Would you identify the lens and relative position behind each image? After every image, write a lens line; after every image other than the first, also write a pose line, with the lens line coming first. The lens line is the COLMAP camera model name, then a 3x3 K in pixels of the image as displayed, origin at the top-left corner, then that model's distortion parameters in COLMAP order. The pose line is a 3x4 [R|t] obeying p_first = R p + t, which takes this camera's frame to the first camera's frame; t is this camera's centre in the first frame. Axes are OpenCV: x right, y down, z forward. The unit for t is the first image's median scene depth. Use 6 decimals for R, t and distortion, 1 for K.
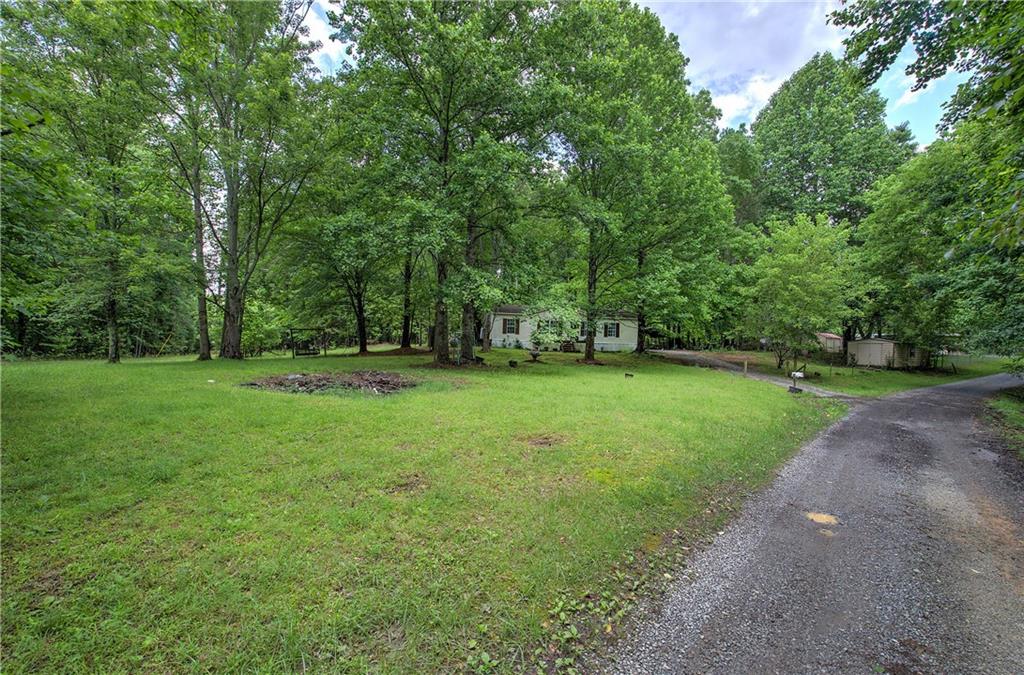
lens RADIAL K [[441.7, 0, 514.1], [0, 441.7, 338.7], [0, 0, 1]] dist [-0.001374, 0.000294]
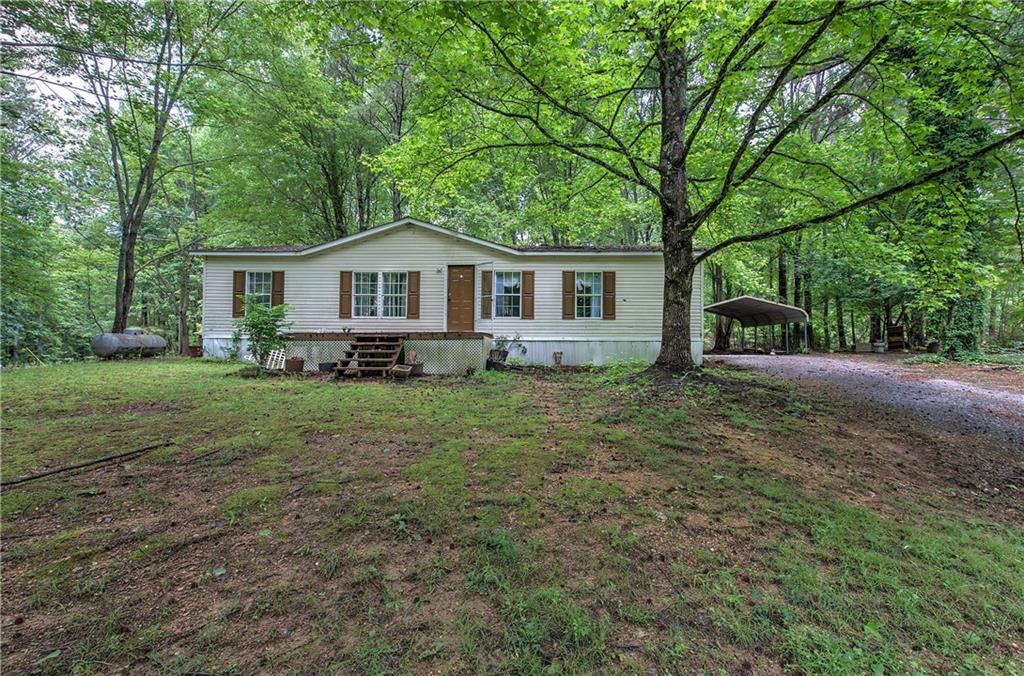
lens RADIAL K [[441.7, 0, 520.7], [0, 441.7, 336.3], [0, 0, 1]] dist [-0.001374, 0.000294]
pose [[0.982153, -0.024112, -0.186531, 0.304056], [0.022256, 0.999680, -0.012039, 0.014021], [0.186762, 0.007672, 0.982375, 0.919009]]
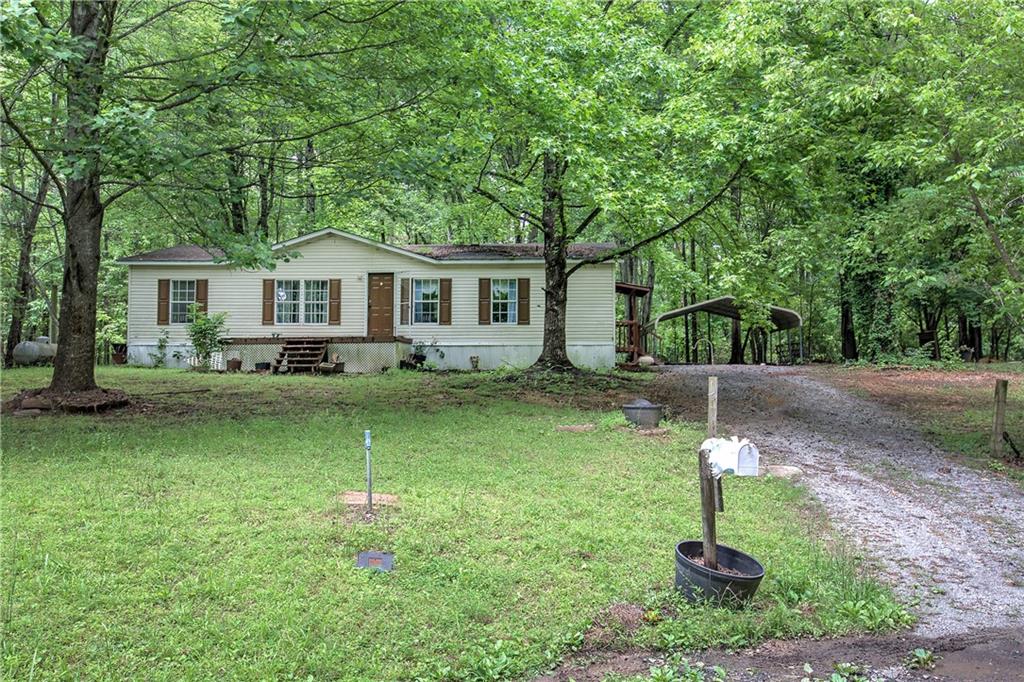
lens RADIAL K [[867.1, 0, 515.1], [0, 867.1, 337.1], [0, 0, 1]] dist [0.047956, -0.072028]
pose [[0.978193, -0.034980, -0.204729, 0.464523], [0.027042, 0.998775, -0.041445, 0.040452], [0.205928, 0.035005, 0.977941, 0.536535]]
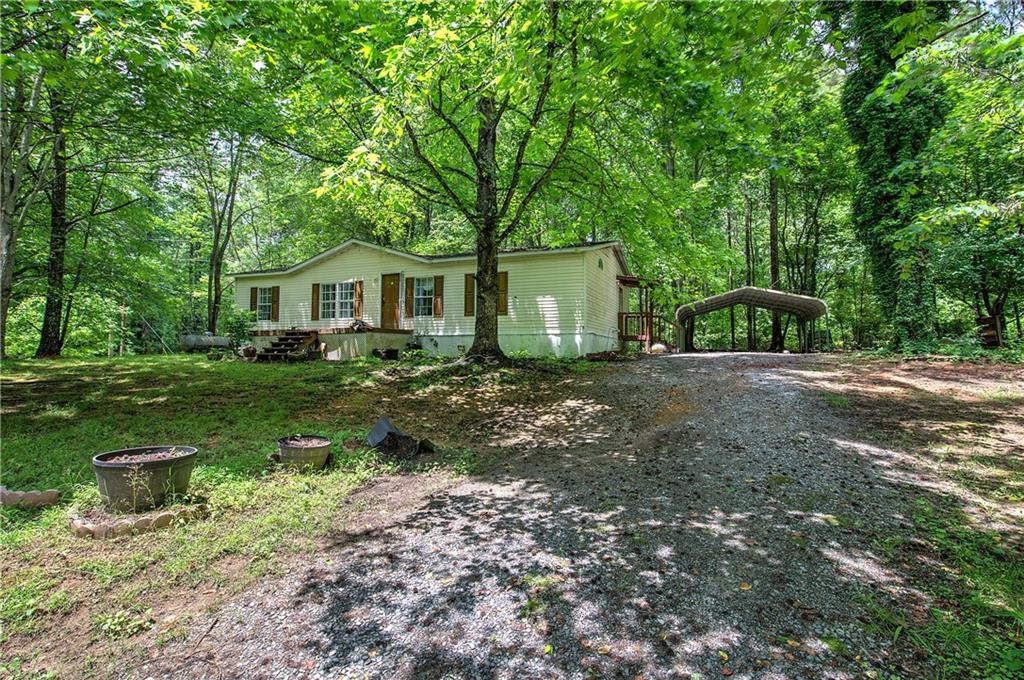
lens RADIAL K [[495.5, 0, 513.4], [0, 495.5, 337.0], [0, 0, 1]] dist [0.012085, -0.002970]
pose [[0.854367, -0.040607, -0.518081, 0.569507], [0.022000, 0.998875, -0.042012, 0.037994], [0.519205, 0.024496, 0.854299, 0.910292]]
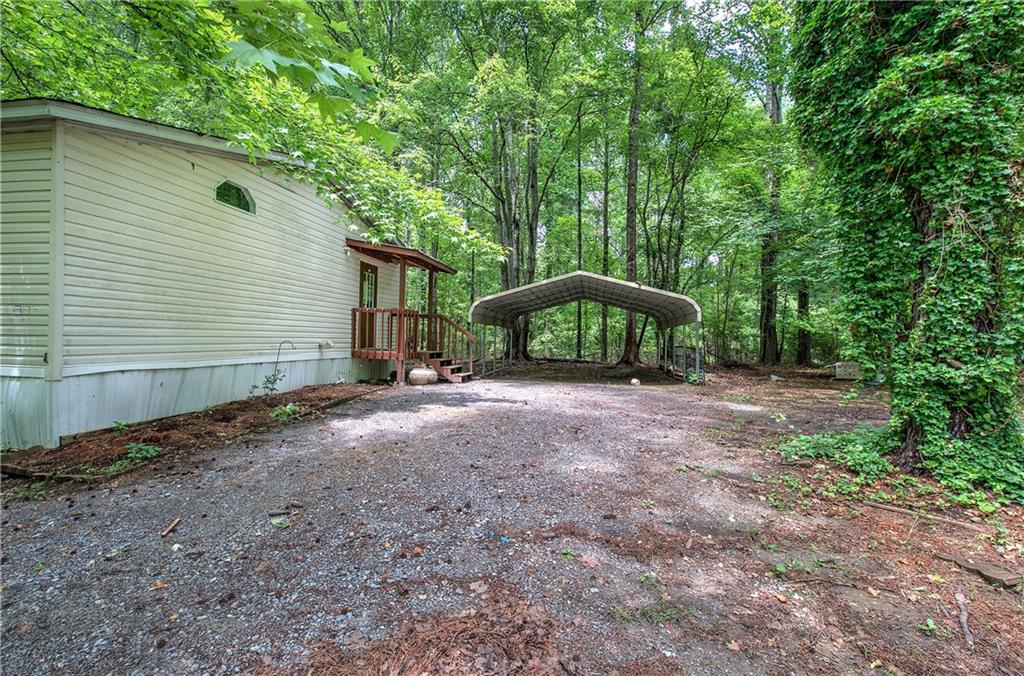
lens RADIAL K [[441.7, 0, 511.7], [0, 441.7, 335.4], [0, 0, 1]] dist [-0.001374, 0.000294]
pose [[0.940451, -0.006076, -0.339876, 0.564194], [0.004241, 0.999972, -0.006141, 0.005408], [0.339904, 0.004334, 0.940450, 1.255205]]
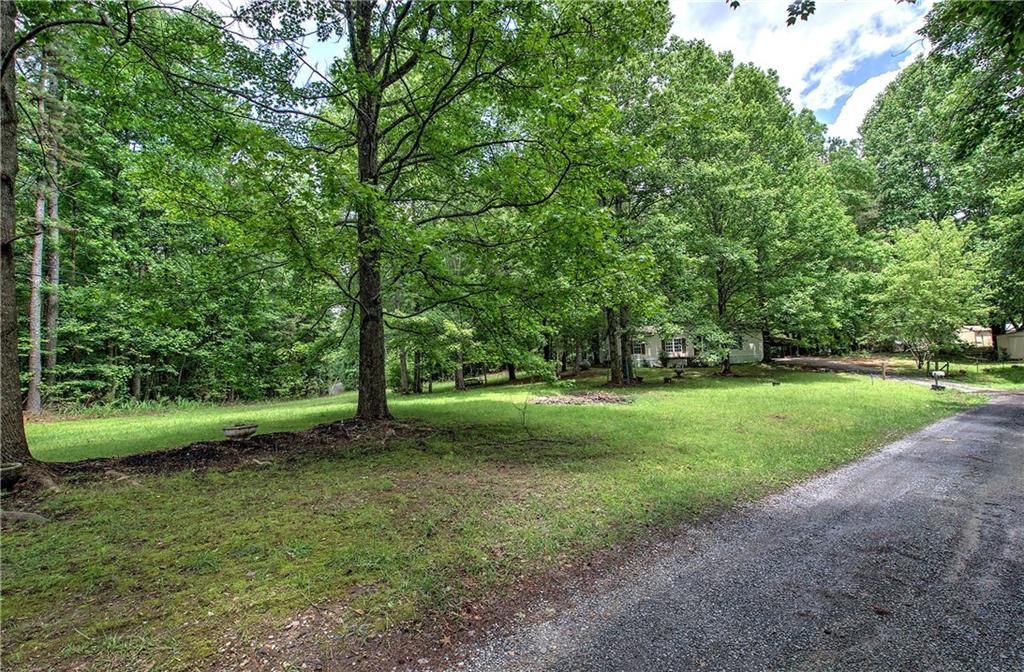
lens RADIAL K [[477.9, 0, 516.4], [0, 477.9, 330.5], [0, 0, 1]] dist [0.000919, -0.000864]
pose [[0.984672, -0.082051, -0.153913, -0.143897], [0.072723, 0.995212, -0.065296, -0.016830], [0.158534, 0.053102, 0.985925, -0.248542]]
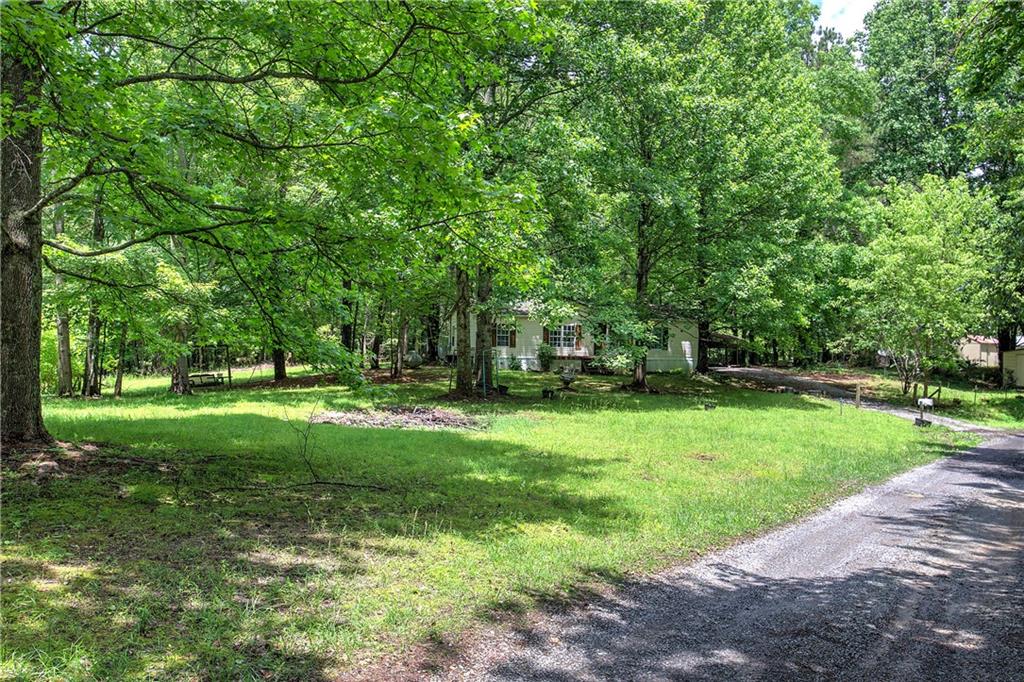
lens RADIAL K [[847.0, 0, 517.9], [0, 847.0, 337.7], [0, 0, 1]] dist [0.028714, -0.039367]
pose [[0.994347, -0.010680, 0.105639, -0.144949], [0.011593, 0.999901, -0.008030, -0.017799], [-0.105543, 0.009209, 0.994372, -0.267809]]
